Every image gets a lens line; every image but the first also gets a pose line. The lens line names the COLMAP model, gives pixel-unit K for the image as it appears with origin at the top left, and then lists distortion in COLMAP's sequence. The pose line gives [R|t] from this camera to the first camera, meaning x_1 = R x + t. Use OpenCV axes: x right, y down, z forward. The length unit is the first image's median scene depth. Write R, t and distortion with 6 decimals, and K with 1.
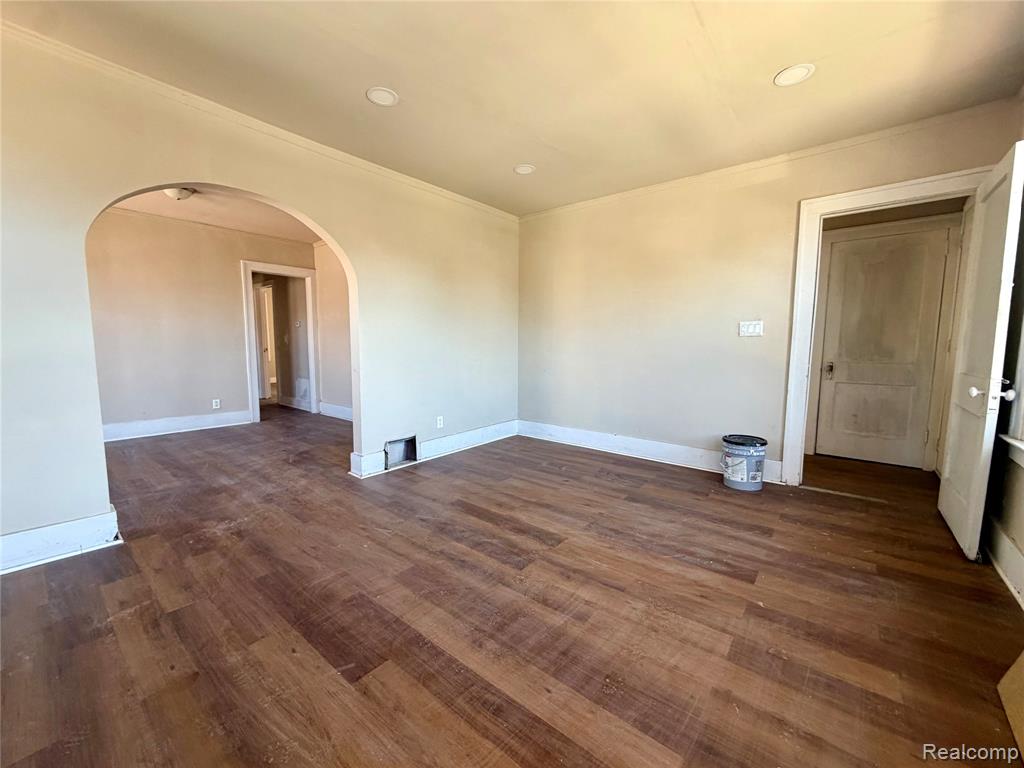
lens RADIAL K [[408.4, 0, 508.6], [0, 408.4, 383.1], [0, 0, 1]] dist [0.002181, -0.000458]
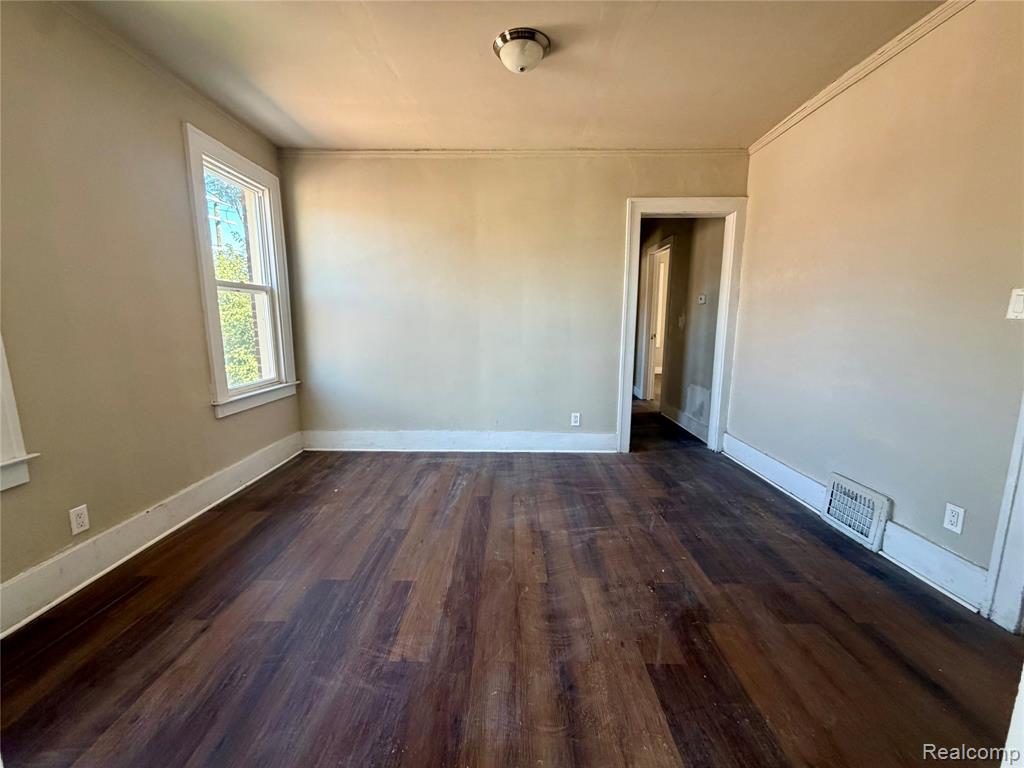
lens RADIAL K [[408.4, 0, 509.2], [0, 408.4, 384.3], [0, 0, 1]] dist [0.002181, -0.000458]
pose [[0.631292, 0.118521, -0.766436, -0.472242], [-0.075425, 0.992951, 0.091424, -0.114741], [0.771869, 0.000094, 0.635781, 0.853432]]
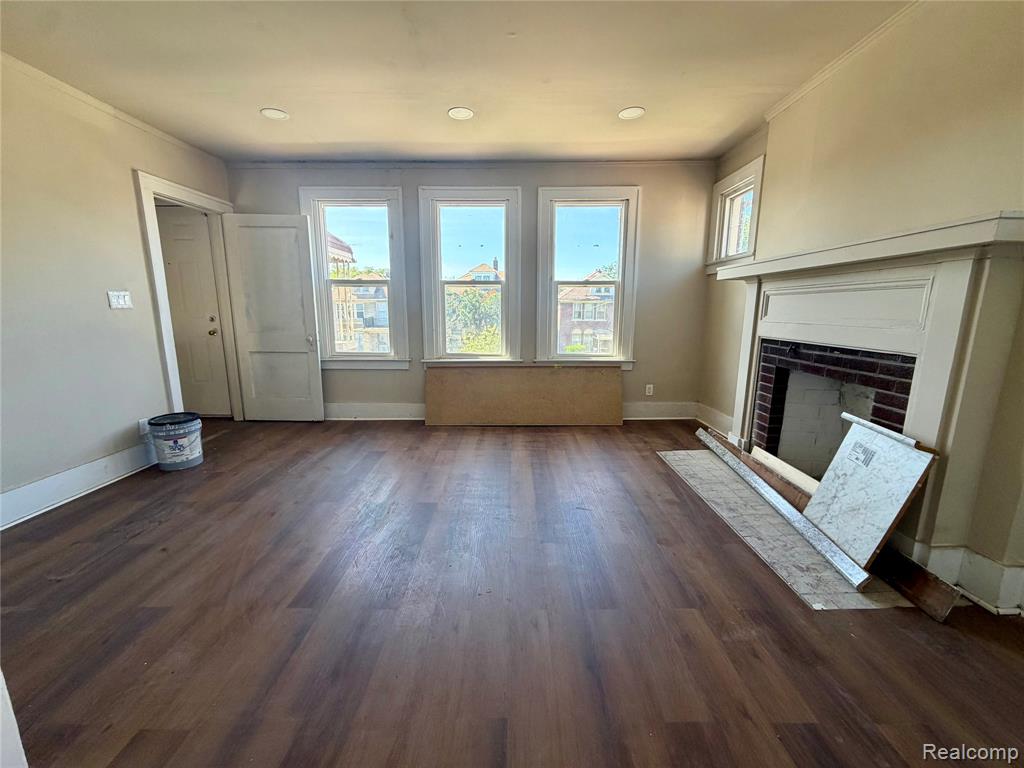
lens RADIAL K [[408.4, 0, 508.9], [0, 408.4, 384.8], [0, 0, 1]] dist [0.002181, -0.000458]
pose [[-0.626162, -0.147511, 0.765612, -0.705962], [0.075994, 0.965719, 0.248219, -0.128373], [-0.775981, 0.213607, -0.593486, 1.044570]]
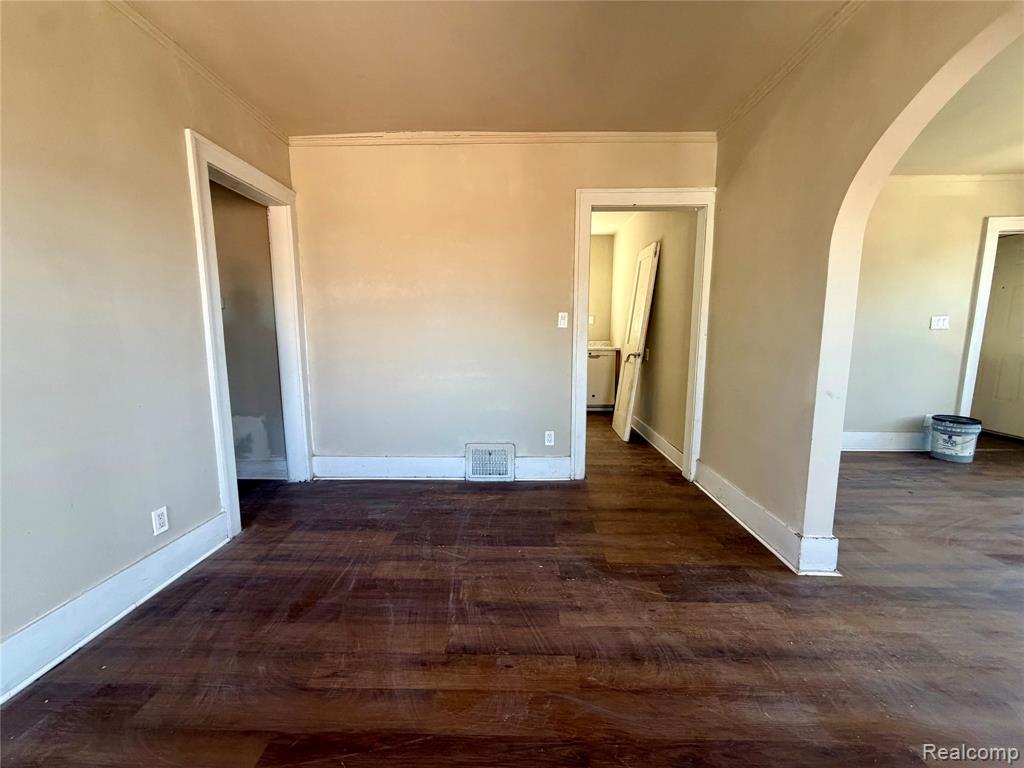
lens RADIAL K [[408.4, 0, 509.6], [0, 408.4, 383.6], [0, 0, 1]] dist [0.002181, -0.000458]
pose [[0.785507, -0.087304, 0.612663, -1.237314], [0.068412, 0.996181, 0.054244, -0.122865], [-0.615060, -0.000695, 0.788480, 0.956447]]
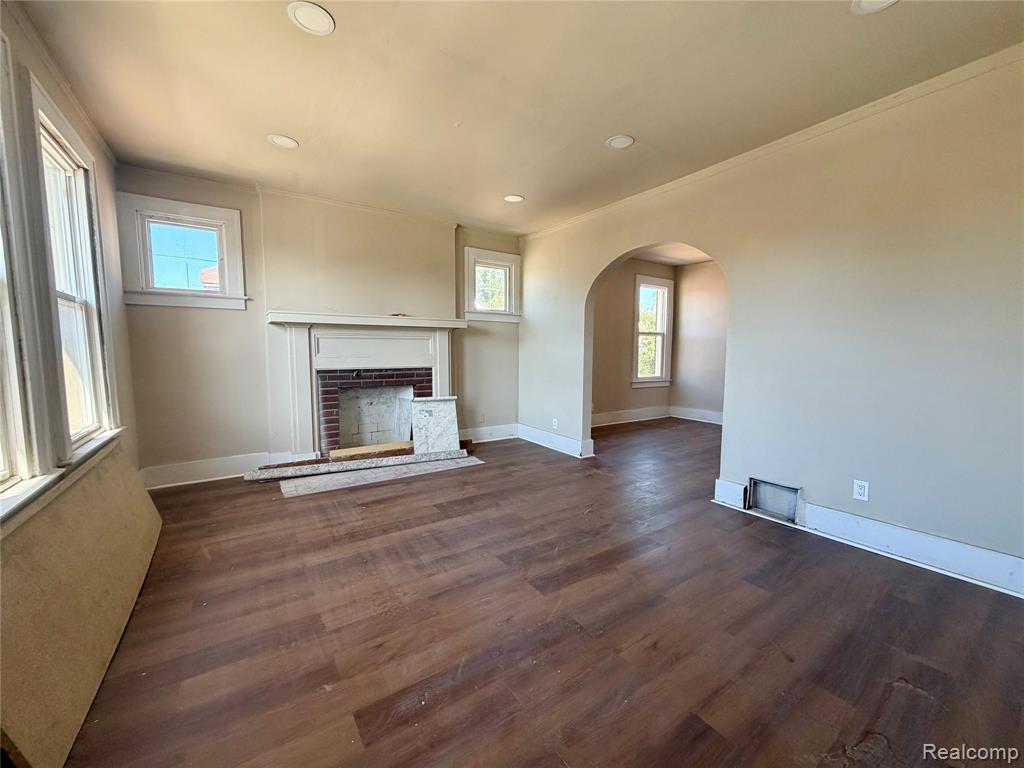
lens RADIAL K [[408.4, 0, 509.9], [0, 408.4, 383.7], [0, 0, 1]] dist [0.002181, -0.000458]
pose [[-0.285702, 0.073661, -0.955483, 0.750391], [-0.098392, 0.989518, 0.105705, -0.100089], [0.953254, 0.124212, -0.275460, 0.902625]]
